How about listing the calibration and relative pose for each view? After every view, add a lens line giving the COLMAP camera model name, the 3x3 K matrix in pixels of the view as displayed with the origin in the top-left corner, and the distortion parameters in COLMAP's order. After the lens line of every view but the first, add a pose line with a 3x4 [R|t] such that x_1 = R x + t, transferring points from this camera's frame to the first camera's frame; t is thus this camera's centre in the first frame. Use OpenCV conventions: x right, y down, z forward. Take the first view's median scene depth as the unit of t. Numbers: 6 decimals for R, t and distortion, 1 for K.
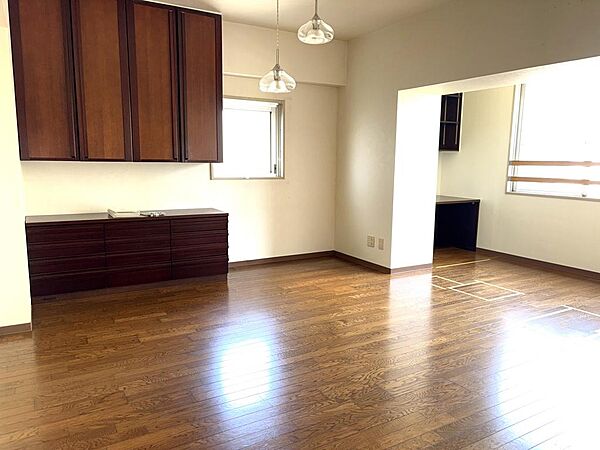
lens RADIAL K [[457.5, 0, 300.0], [0, 457.5, 225.0], [0, 0, 1]] dist [0.057479, -0.001077]
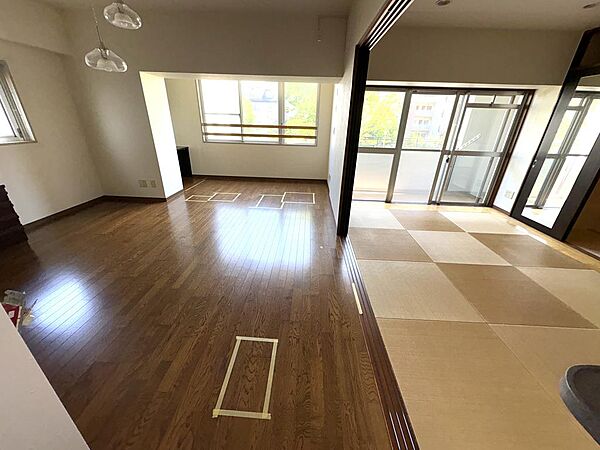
lens RADIAL K [[239.9, 0, 300.0], [0, 239.9, 225.0], [0, 0, 1]] dist [0.000229, 0.000164]
pose [[0.538276, -0.338014, 0.772014, -0.223340], [0.100283, 0.935226, 0.339552, -0.052786], [-0.836781, -0.105353, 0.537307, 0.151824]]
